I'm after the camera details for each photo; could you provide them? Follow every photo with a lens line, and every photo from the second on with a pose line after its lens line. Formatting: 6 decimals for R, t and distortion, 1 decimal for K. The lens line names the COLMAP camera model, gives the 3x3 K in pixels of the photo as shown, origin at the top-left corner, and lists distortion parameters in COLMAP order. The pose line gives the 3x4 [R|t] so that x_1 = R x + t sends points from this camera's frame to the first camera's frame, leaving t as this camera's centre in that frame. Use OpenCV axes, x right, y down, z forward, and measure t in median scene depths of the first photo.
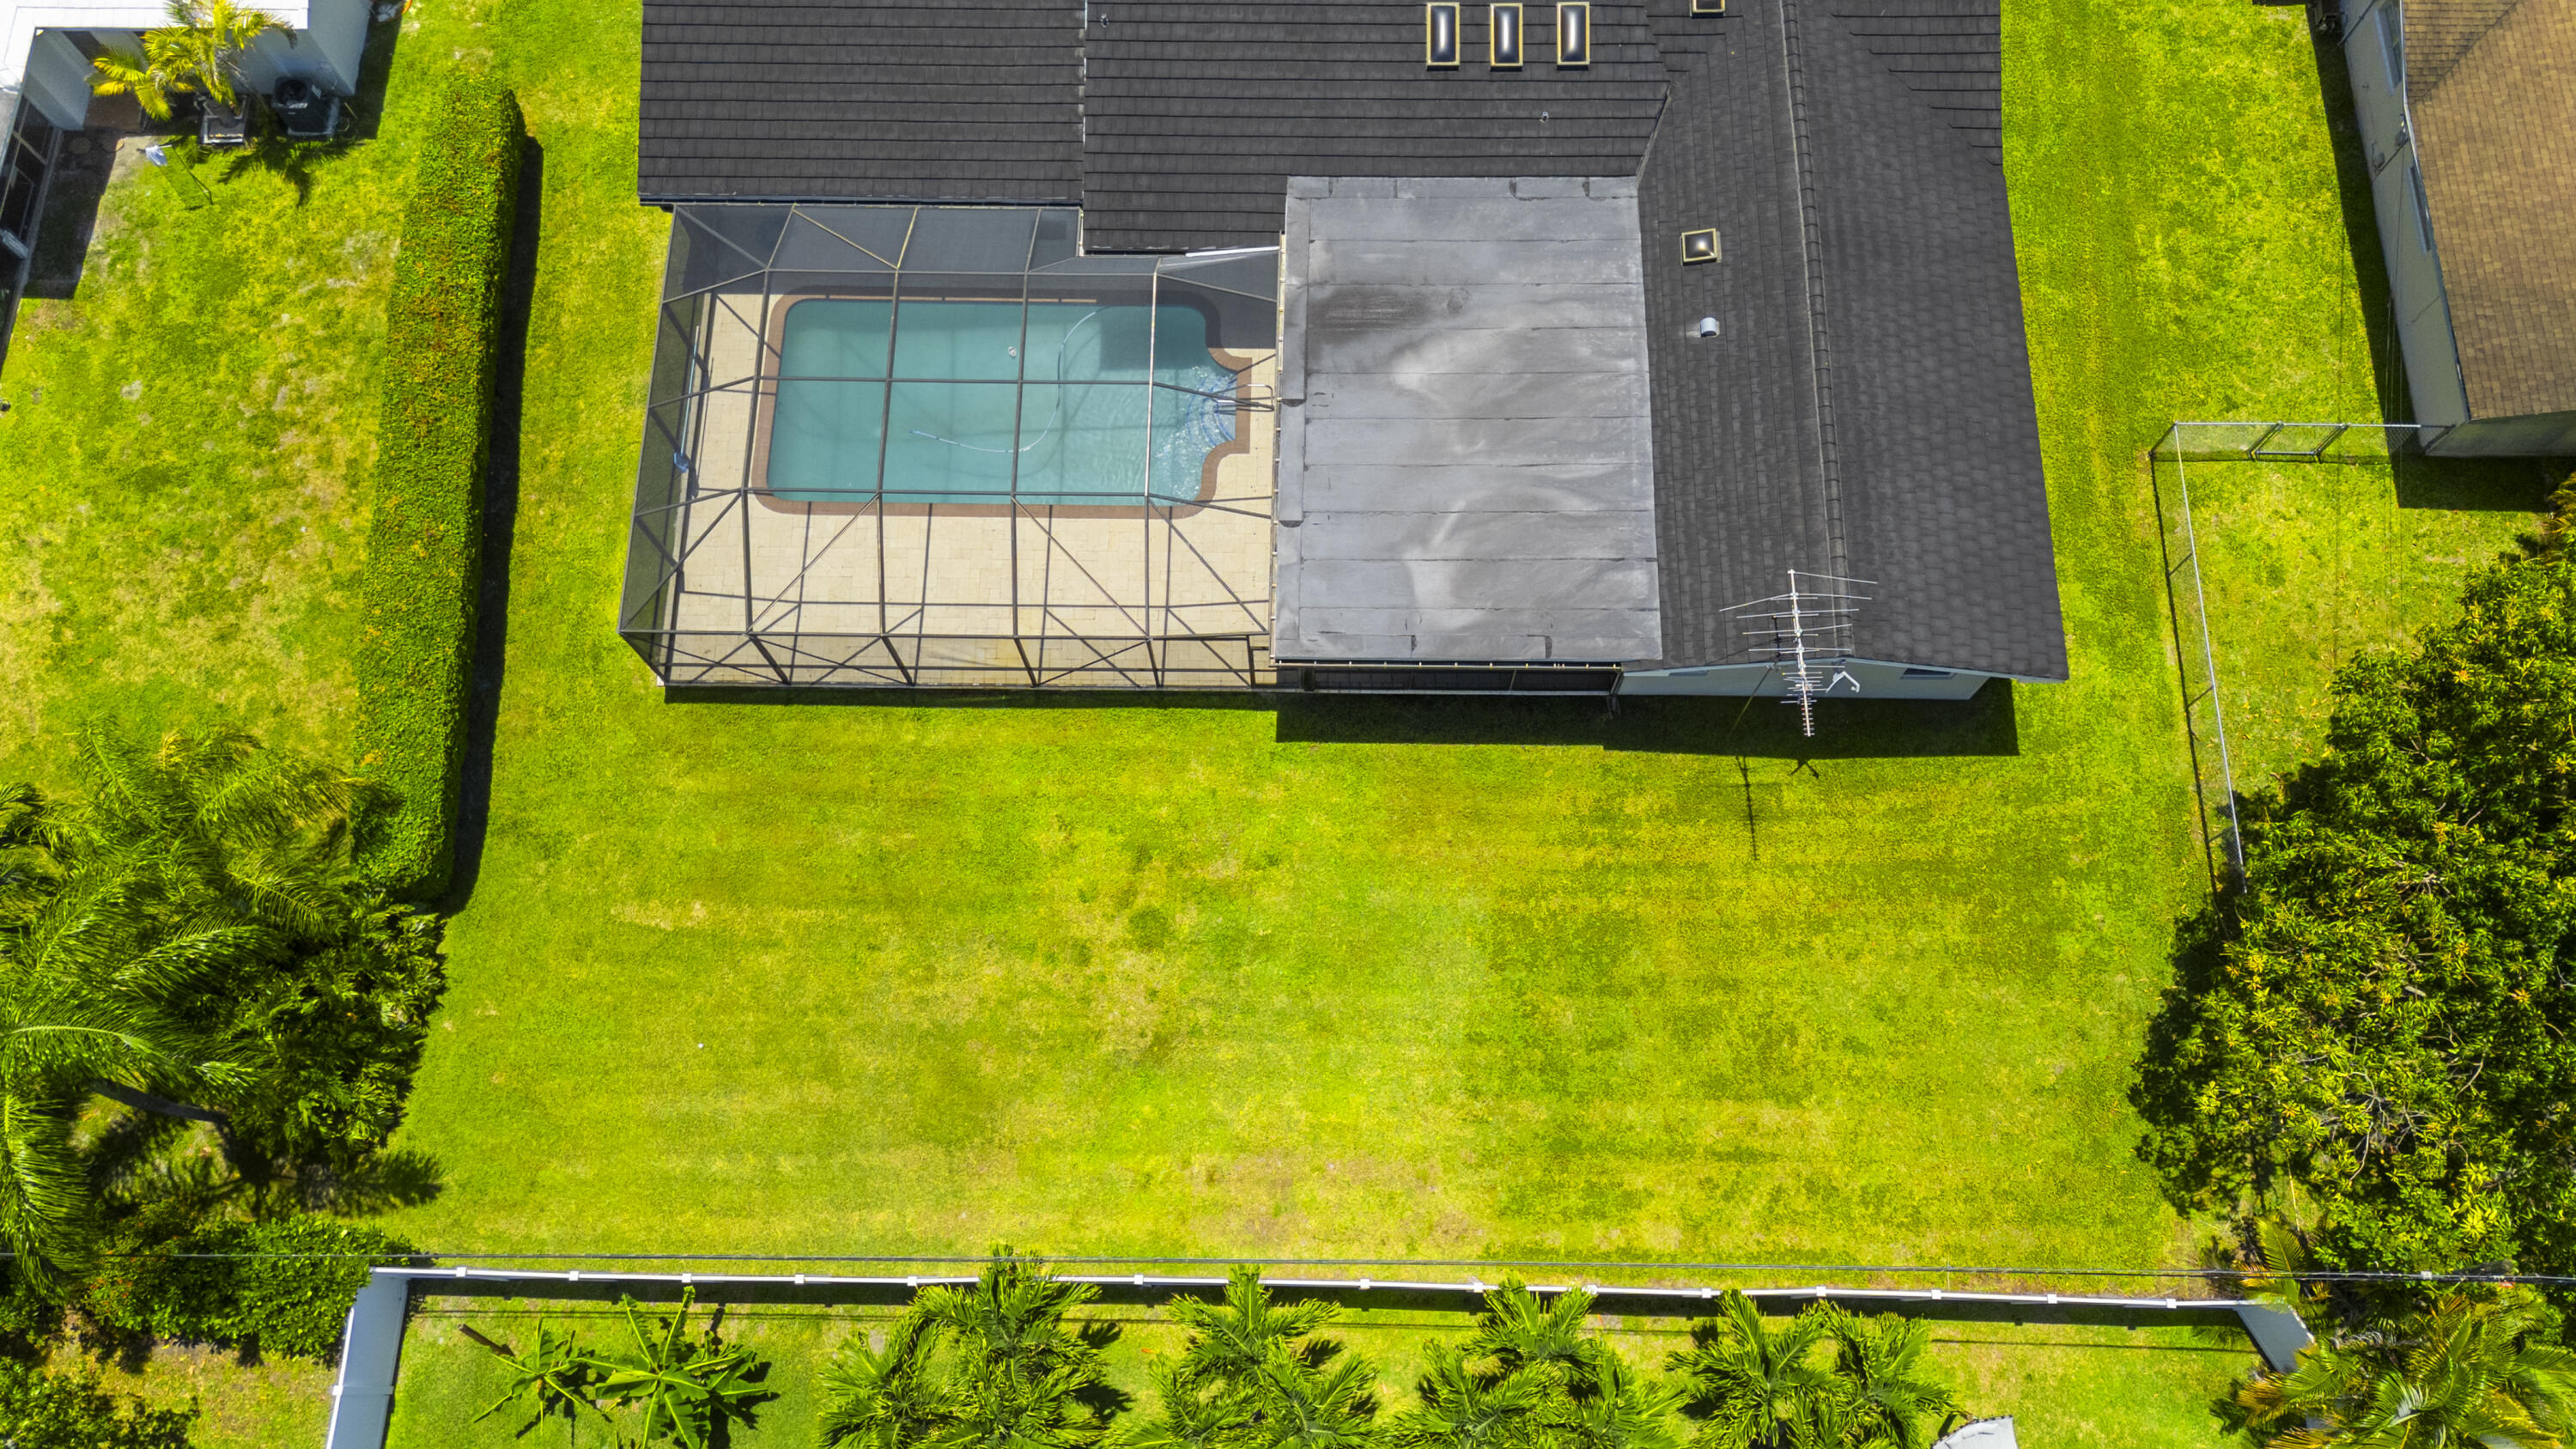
lens RADIAL K [[1917.4, 0, 1268.2], [0, 1917.4, 741.9], [0, 0, 1]] dist [0.062880, -0.052396]
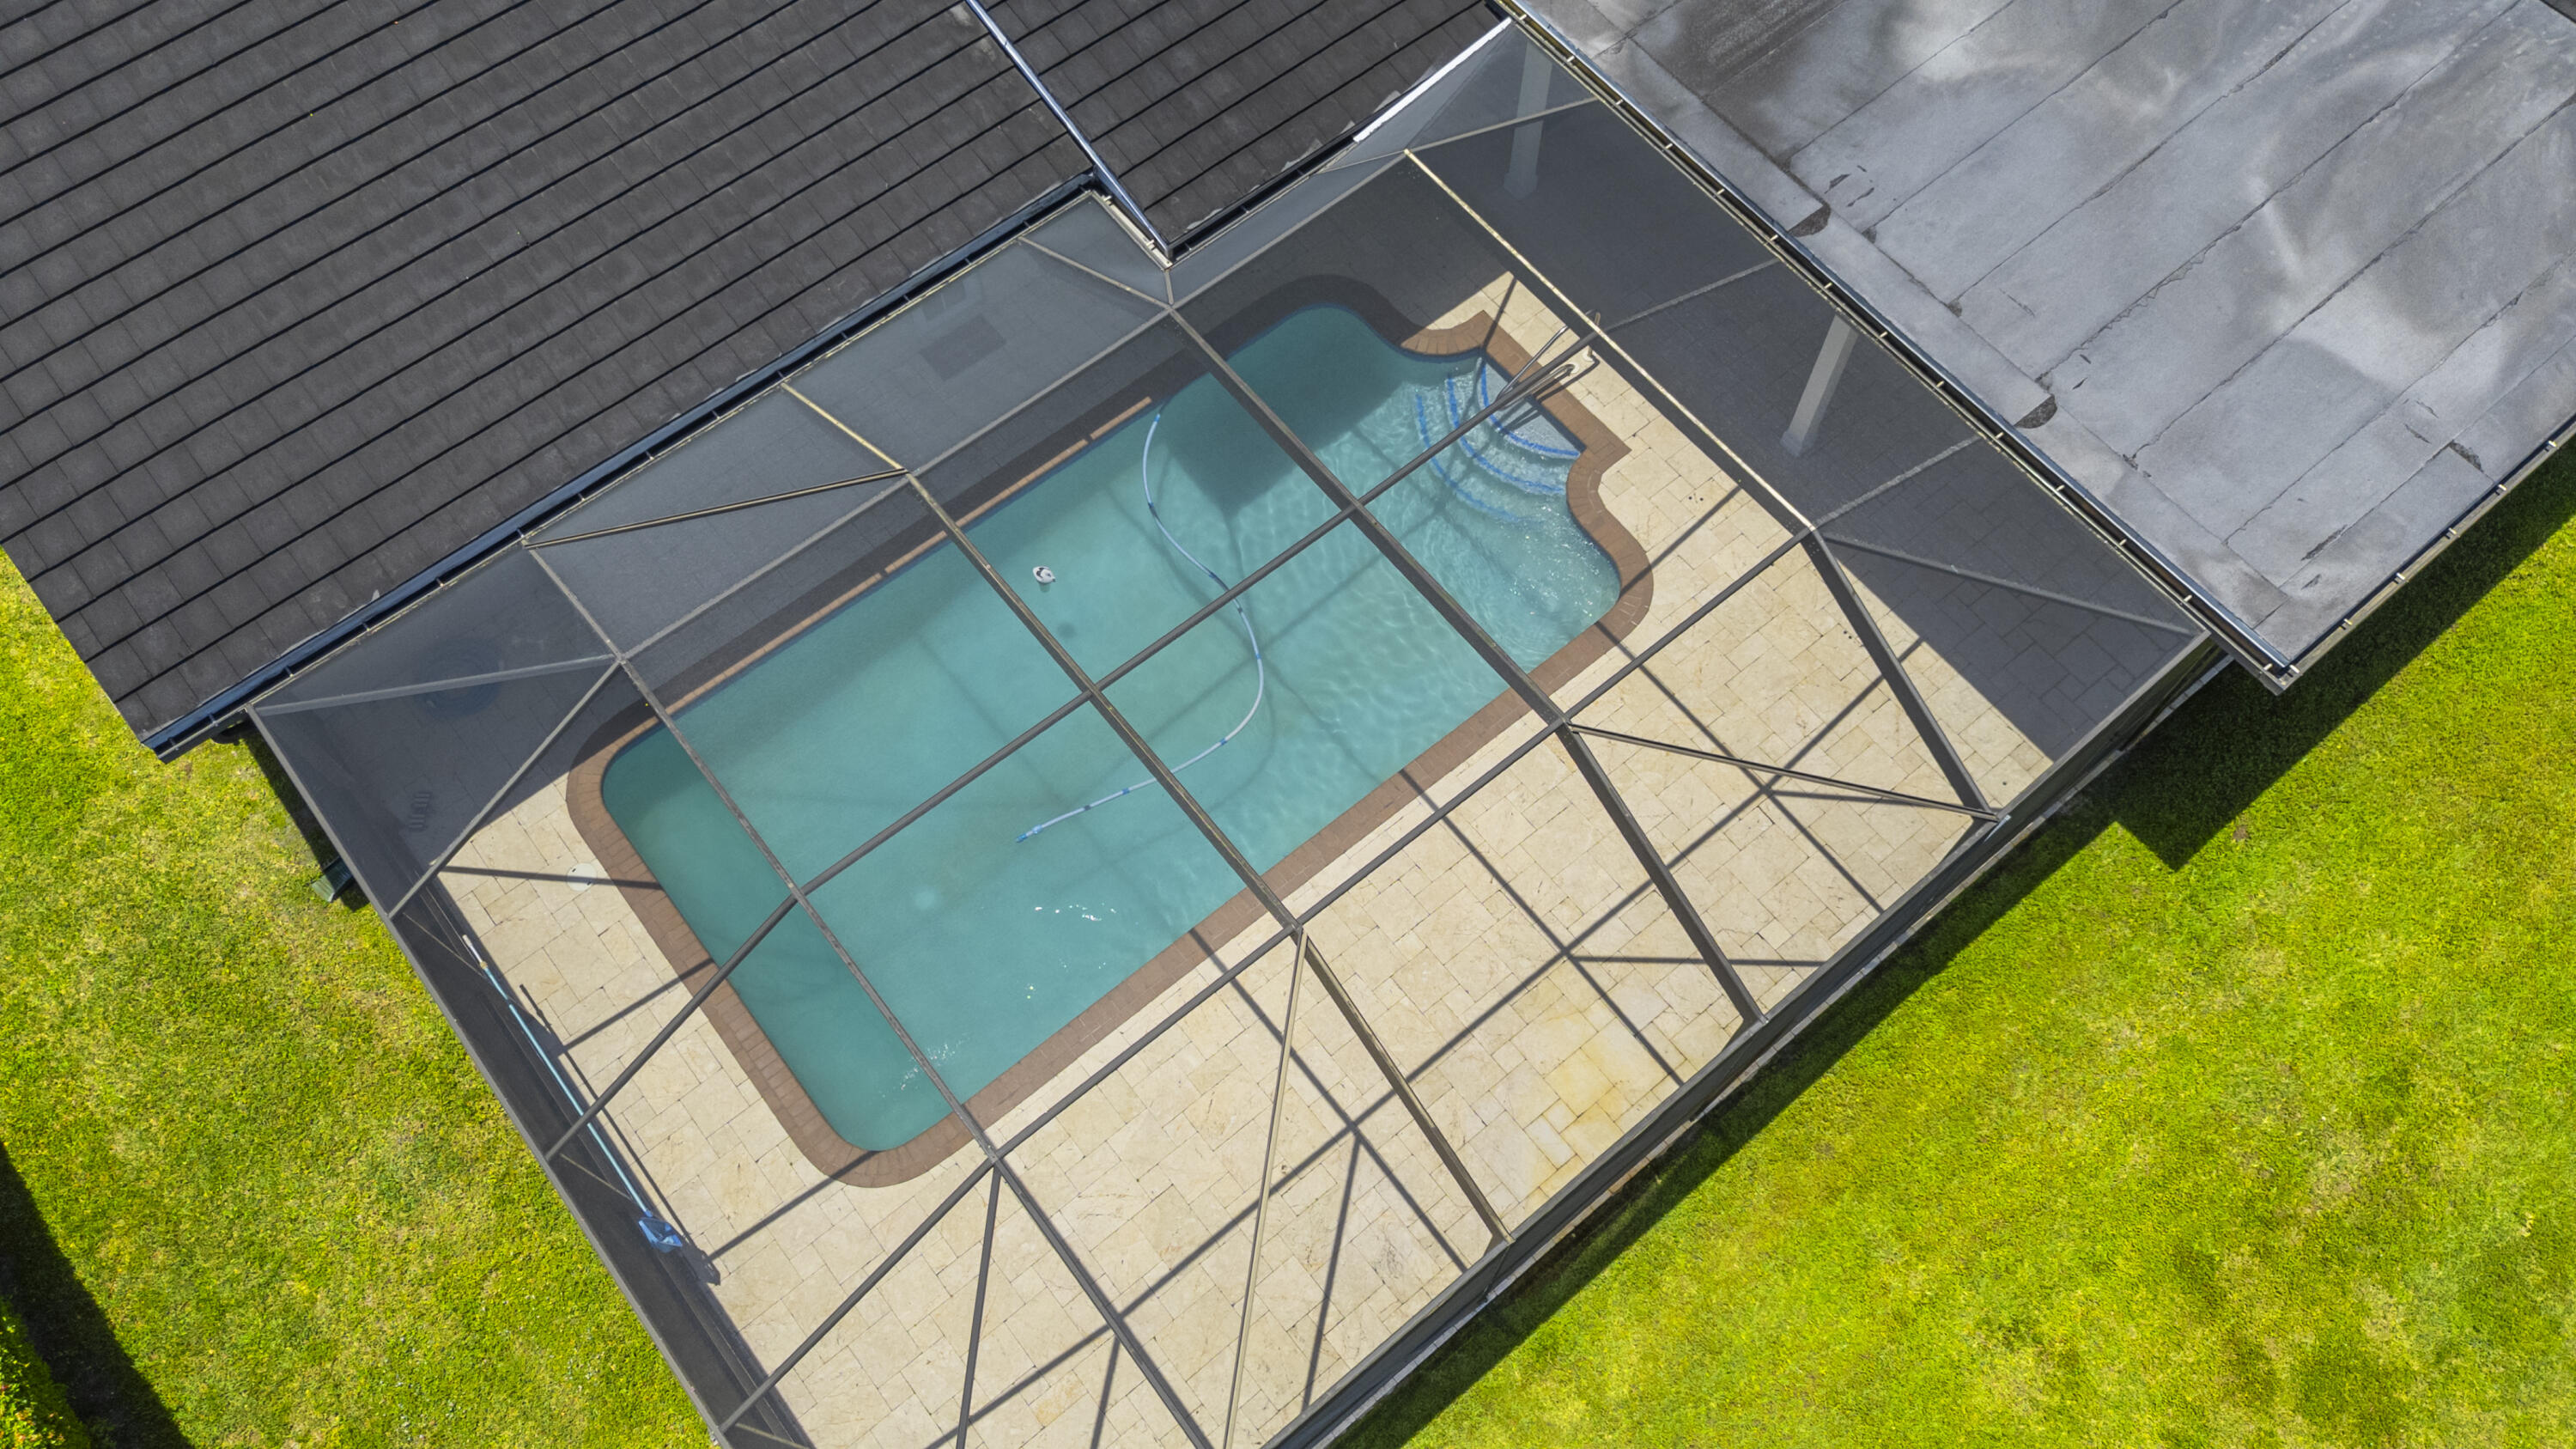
lens RADIAL K [[1917.4, 0, 1291.6], [0, 1917.4, 713.9], [0, 0, 1]] dist [0.062880, -0.052396]
pose [[0.764280, -0.575244, 0.291496, -0.265128], [0.609121, 0.792374, -0.033382, -0.139976], [-0.211772, 0.203070, 0.955989, 0.596923]]
